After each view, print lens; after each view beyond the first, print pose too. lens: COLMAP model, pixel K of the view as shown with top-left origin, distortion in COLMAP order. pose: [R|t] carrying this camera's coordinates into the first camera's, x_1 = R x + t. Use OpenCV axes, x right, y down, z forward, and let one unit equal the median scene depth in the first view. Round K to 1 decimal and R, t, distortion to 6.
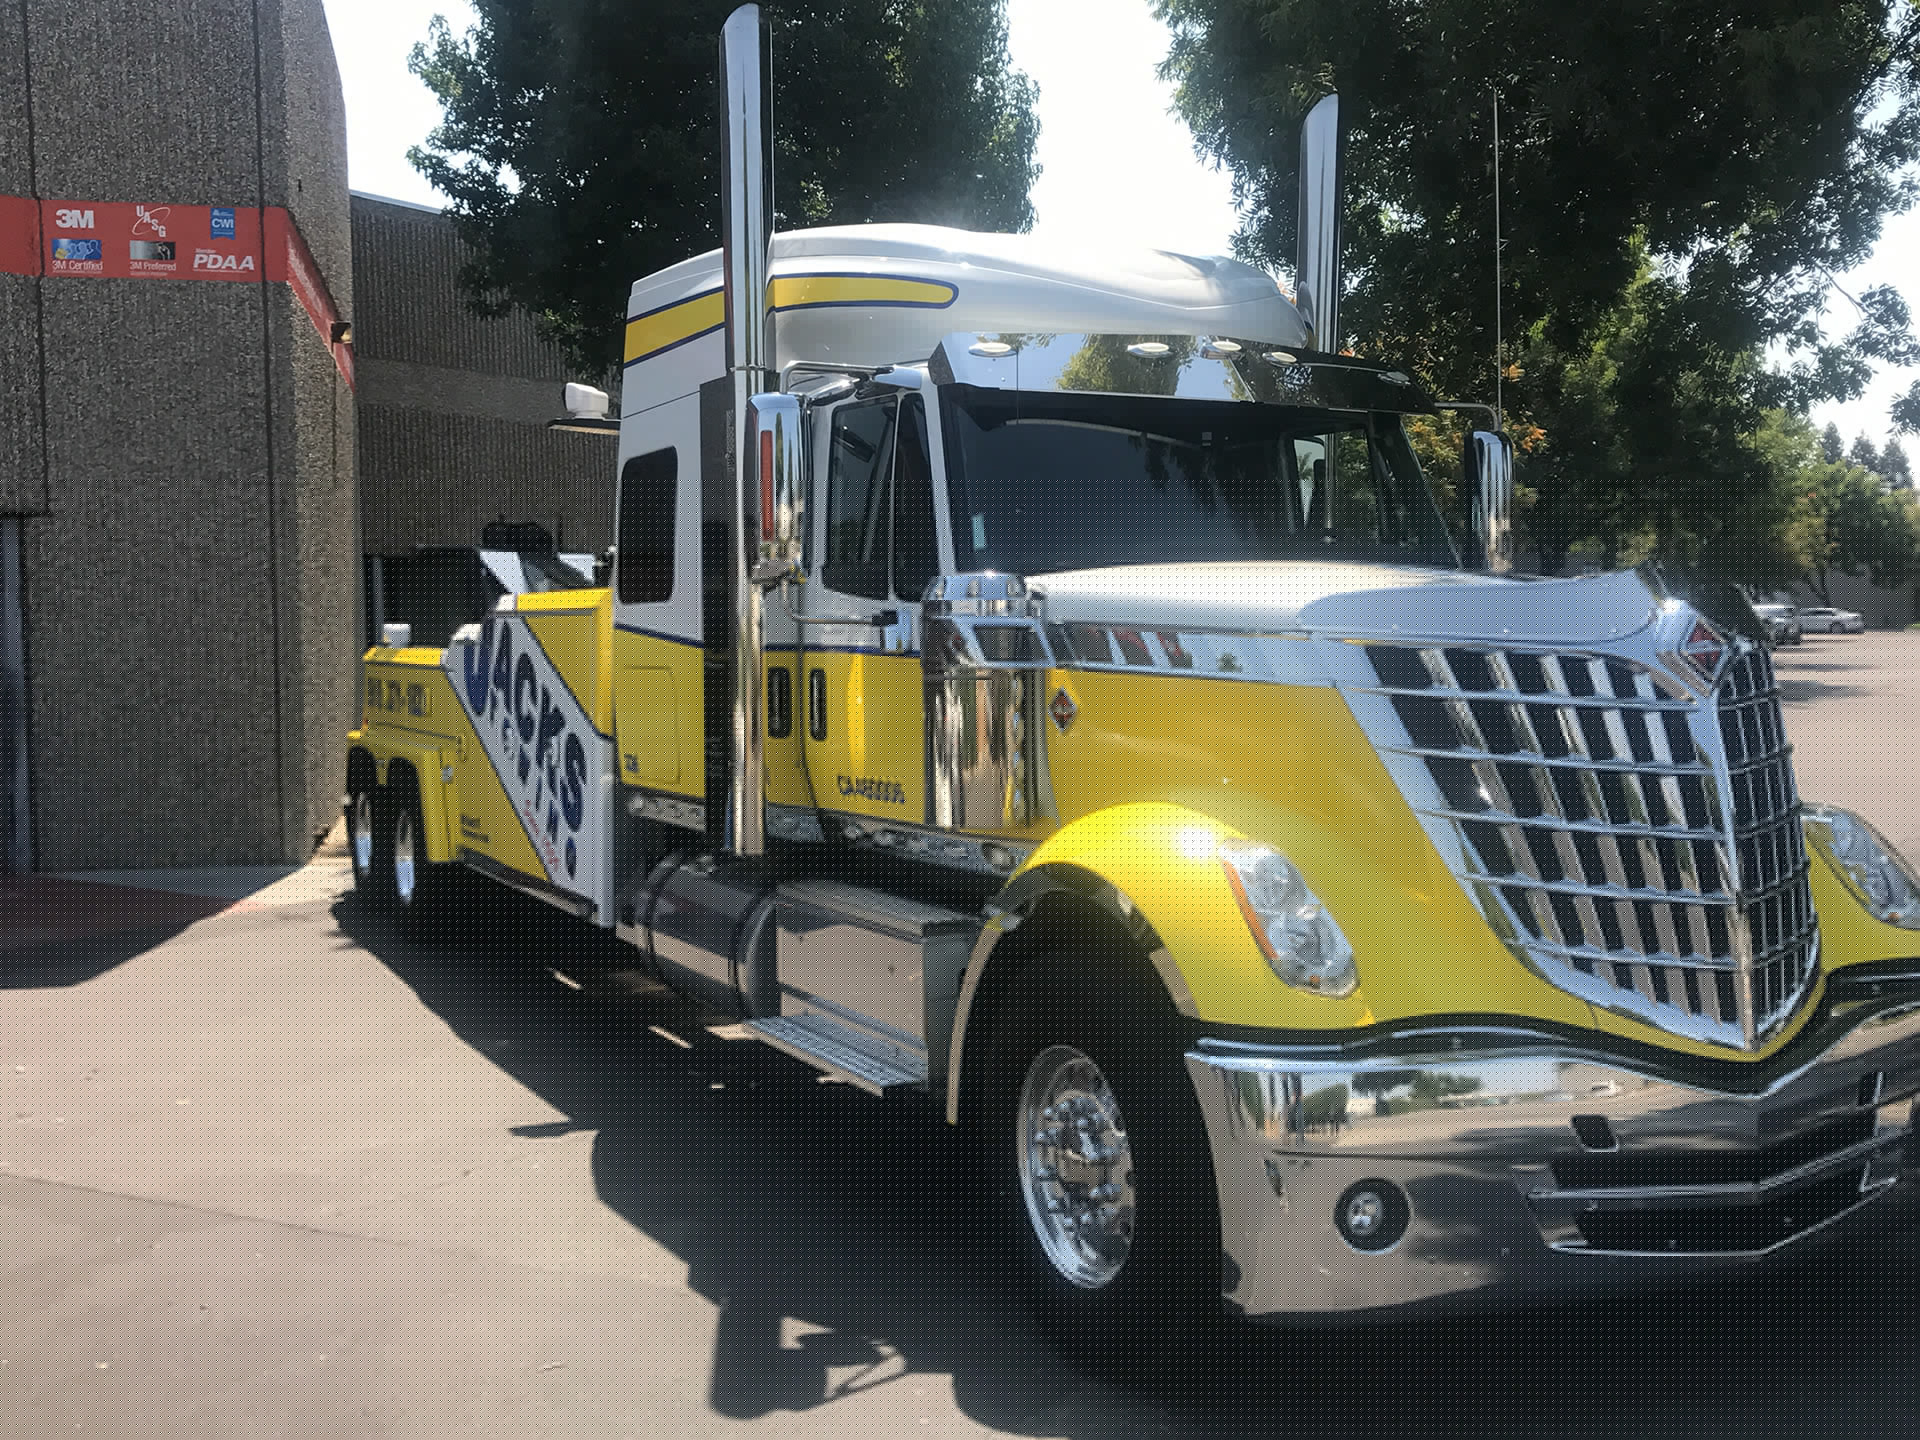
lens RADIAL K [[2015.7, 0, 961.0], [0, 2015.7, 722.1], [0, 0, 1]] dist [0.016435, 0.000000]
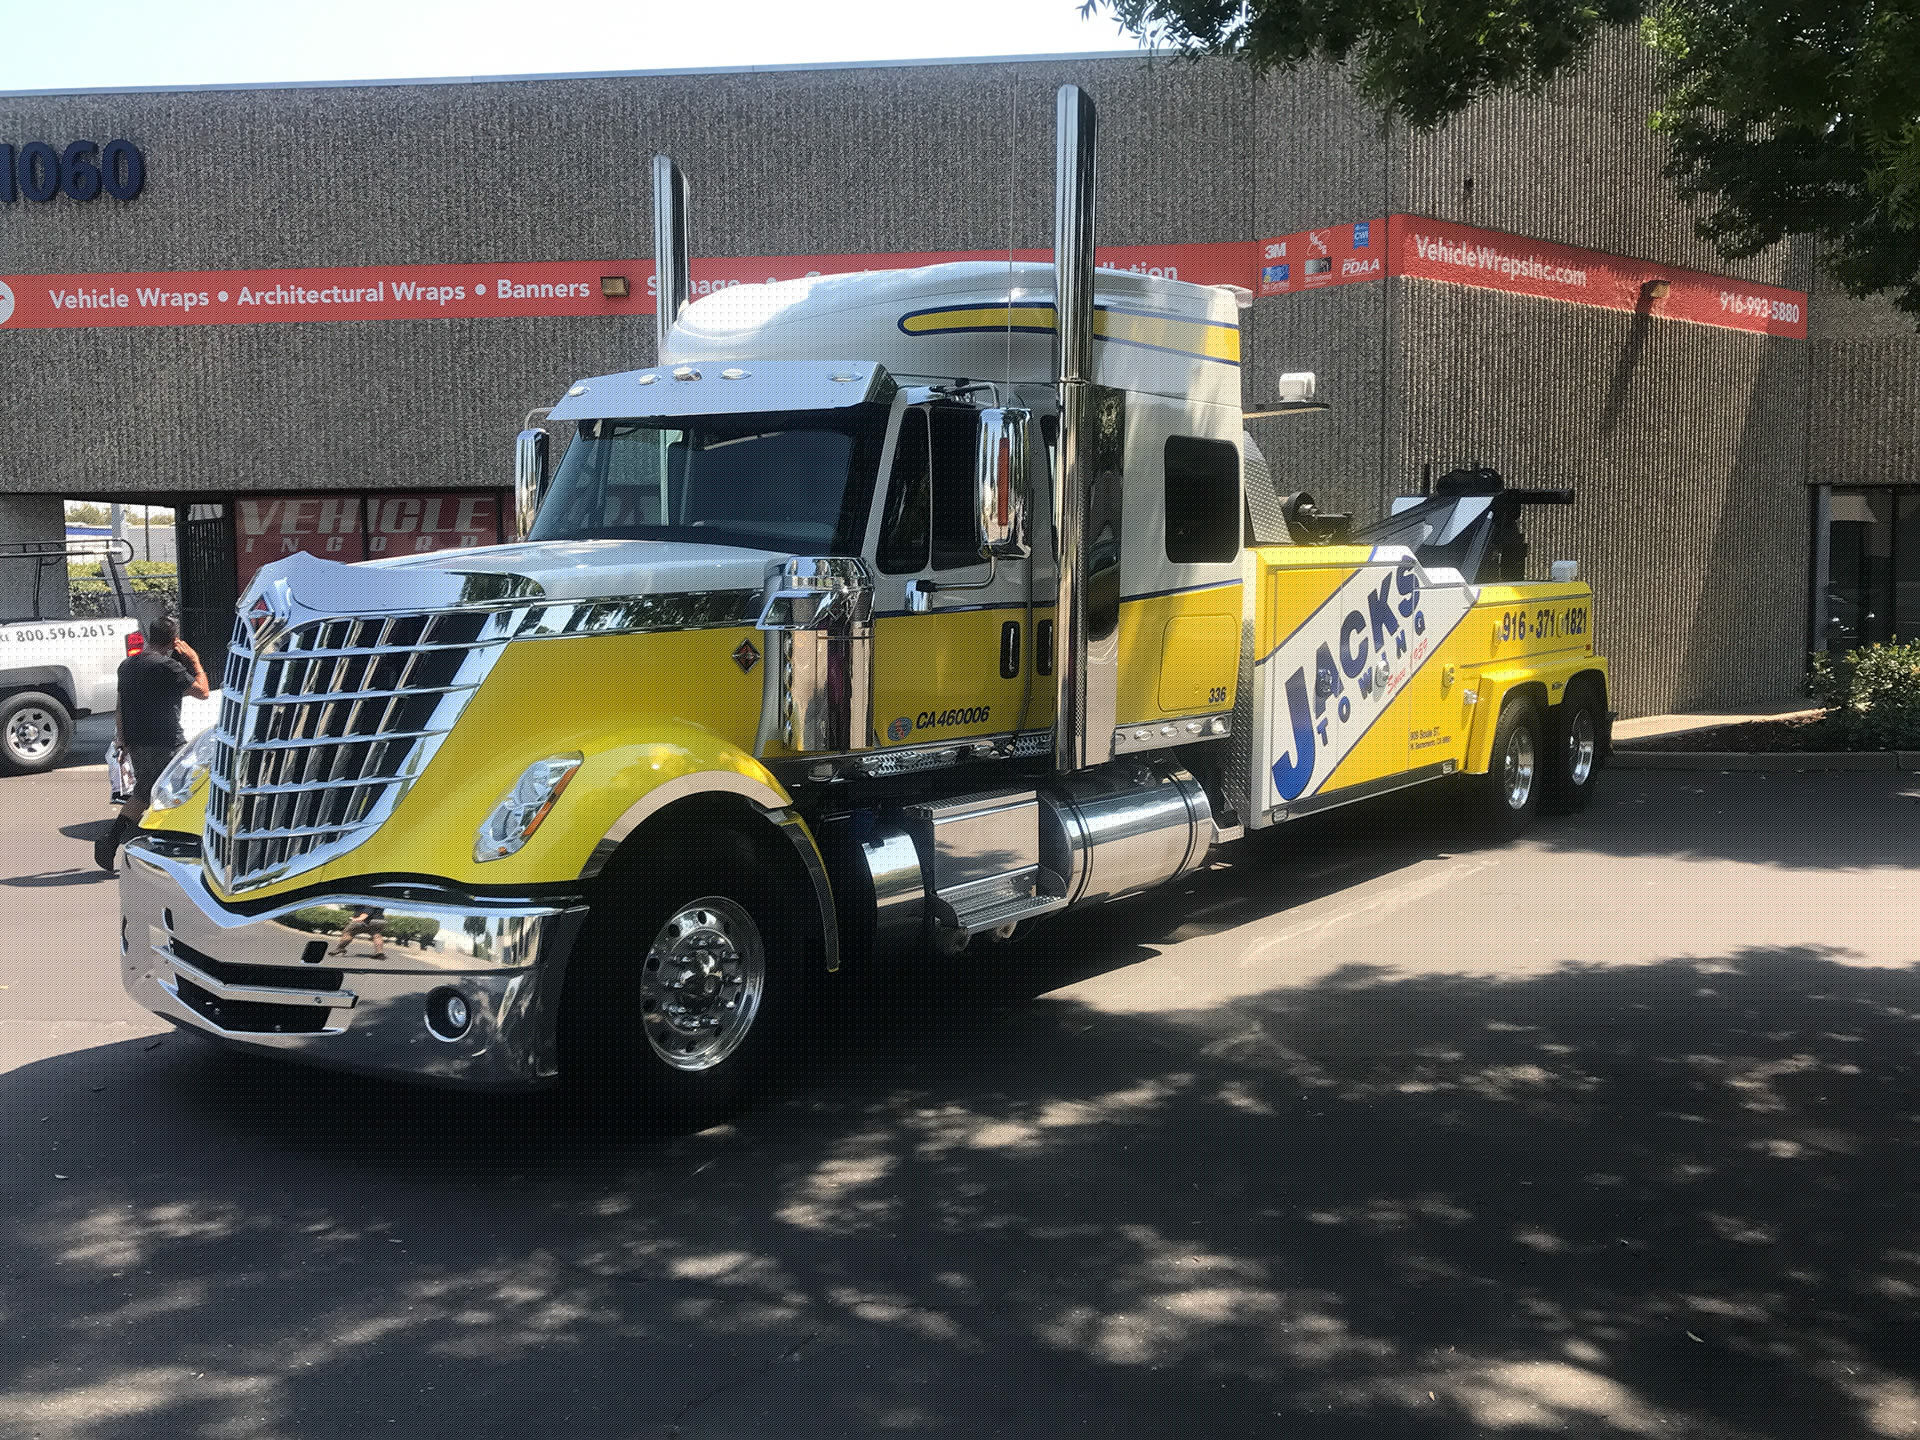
lens RADIAL K [[1780.9, 0, 961.2], [0, 1780.9, 712.5], [0, 0, 1]] dist [0.016462, 0.000000]
pose [[0.422027, 0.093410, -0.901758, 0.559940], [-0.048216, 0.995583, 0.080564, -0.029532], [0.905300, 0.009479, 0.424667, 0.310668]]
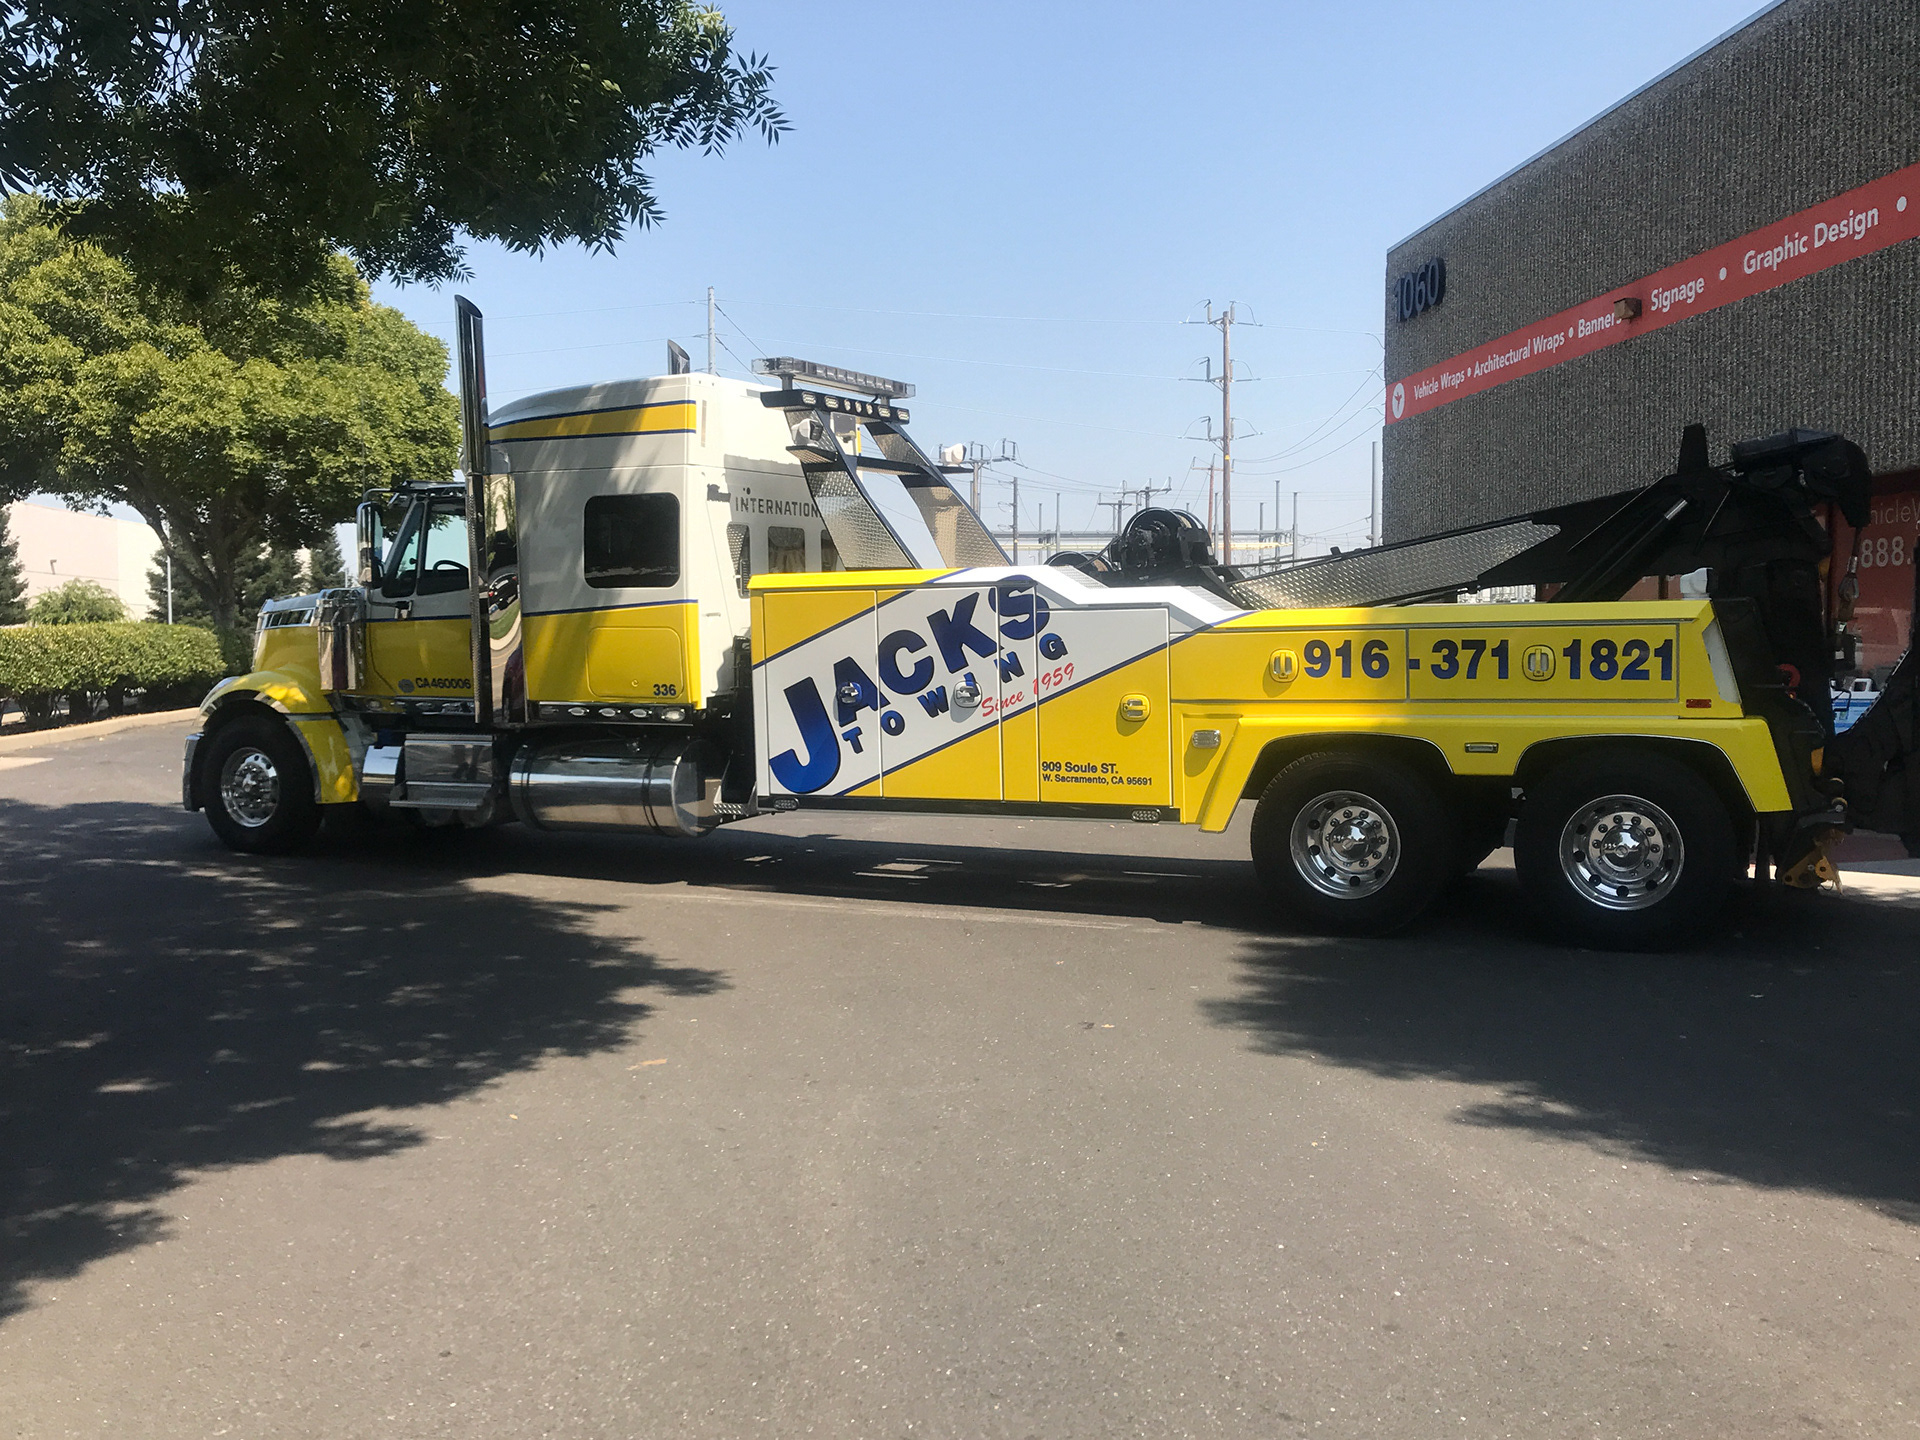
lens RADIAL K [[1780.9, 0, 961.5], [0, 1780.9, 725.9], [0, 0, 1]] dist [0.016462, 0.000000]
pose [[-0.824726, 0.057425, -0.562610, 0.277964], [-0.005096, 0.994036, 0.108932, -0.079717], [0.565510, 0.092706, -0.819515, 1.995131]]
